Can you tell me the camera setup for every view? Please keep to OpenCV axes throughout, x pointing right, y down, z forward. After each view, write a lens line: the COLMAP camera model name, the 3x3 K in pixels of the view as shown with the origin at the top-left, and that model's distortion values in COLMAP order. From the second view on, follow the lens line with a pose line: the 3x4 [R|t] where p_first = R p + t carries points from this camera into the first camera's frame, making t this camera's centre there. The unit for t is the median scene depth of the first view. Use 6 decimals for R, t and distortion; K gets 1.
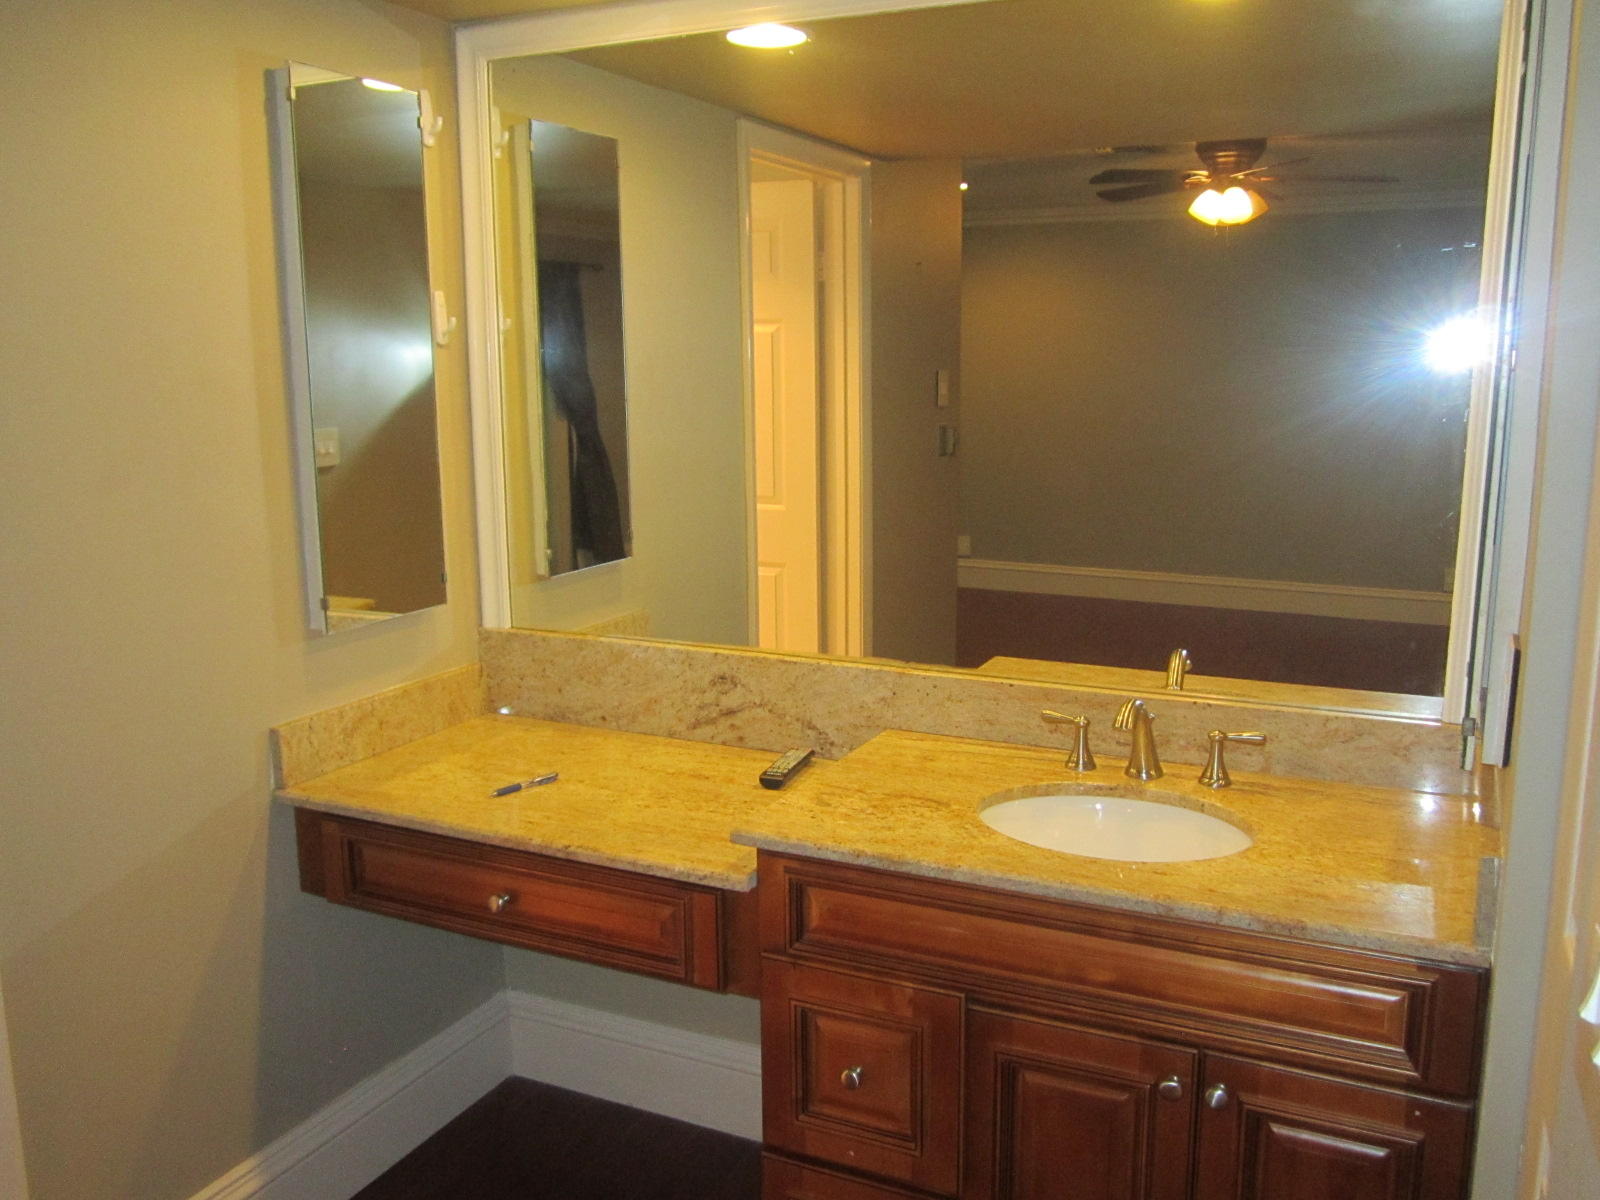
lens RADIAL K [[1344.2, 0, 810.8], [0, 1344.2, 602.7], [0, 0, 1]] dist [-0.032918, 0.004556]
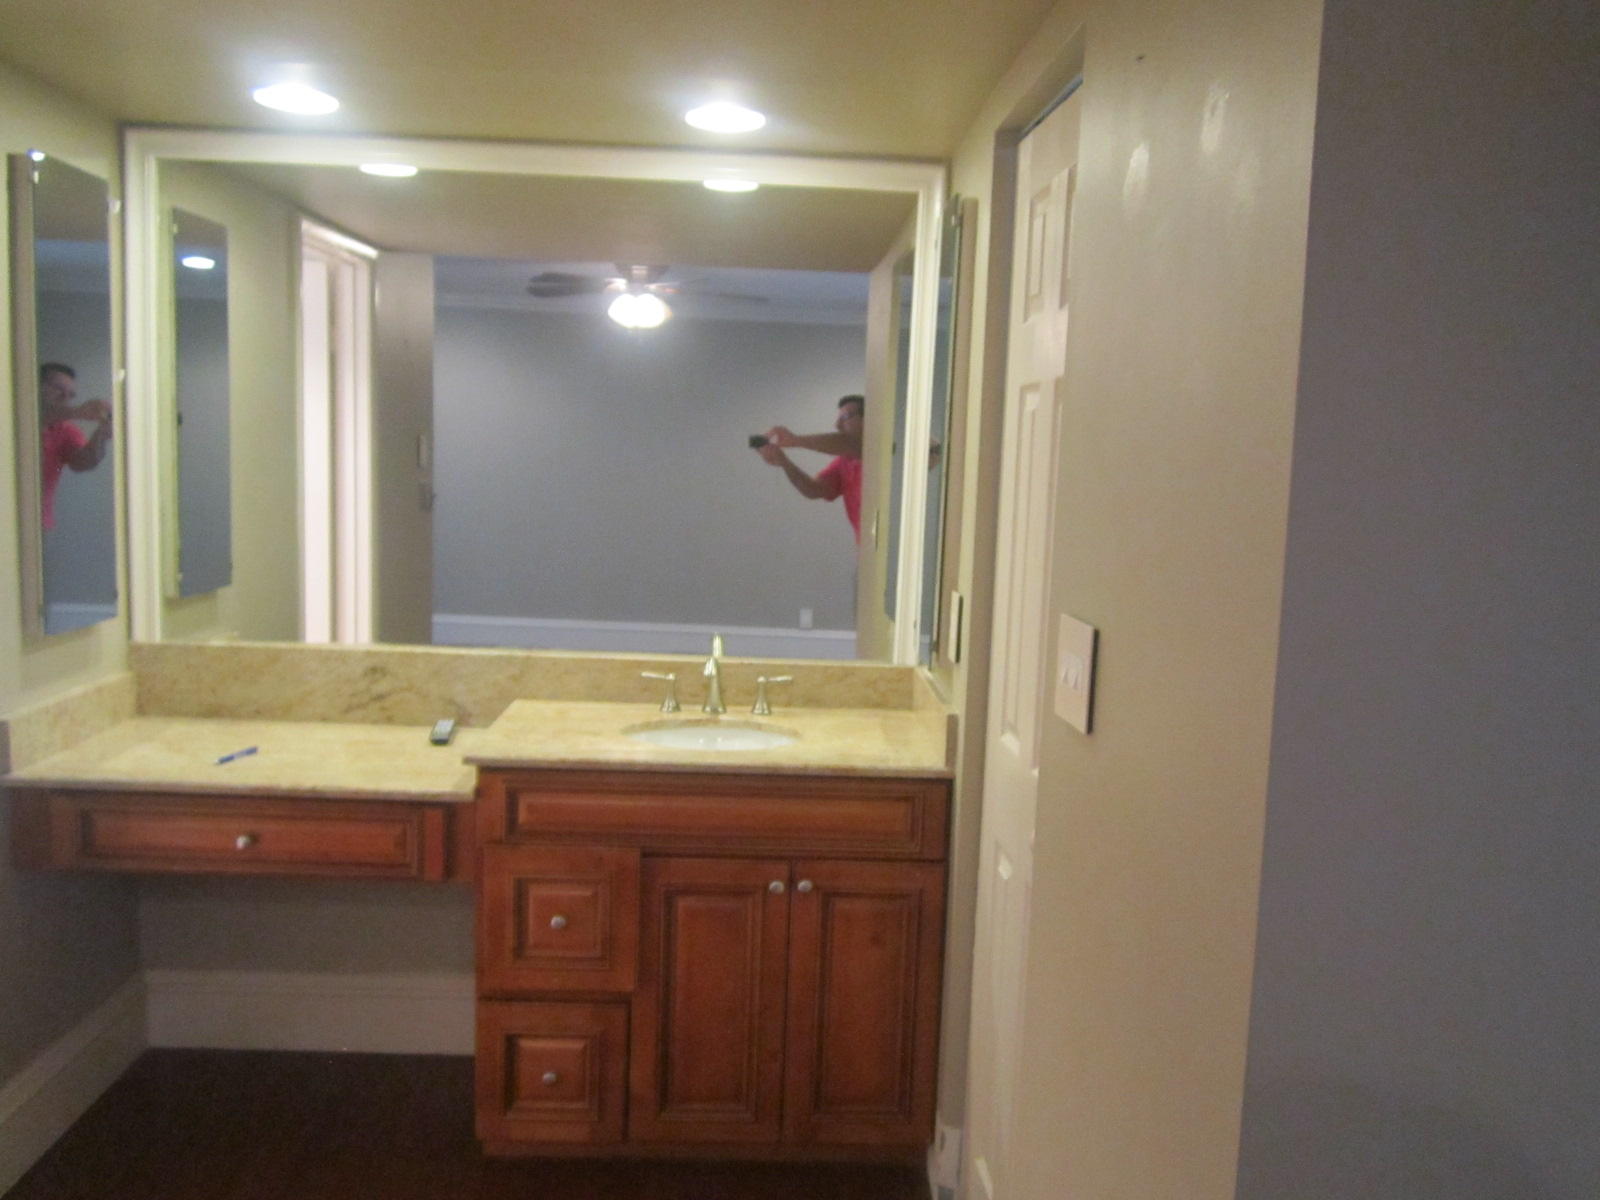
lens RADIAL K [[1344.2, 0, 810.8], [0, 1344.2, 602.7], [0, 0, 1]] dist [-0.032918, 0.004556]
pose [[0.881908, -0.016032, 0.471148, -0.302639], [0.042494, 0.998057, -0.045579, 0.070041], [-0.469502, 0.060218, 0.880876, -0.303296]]
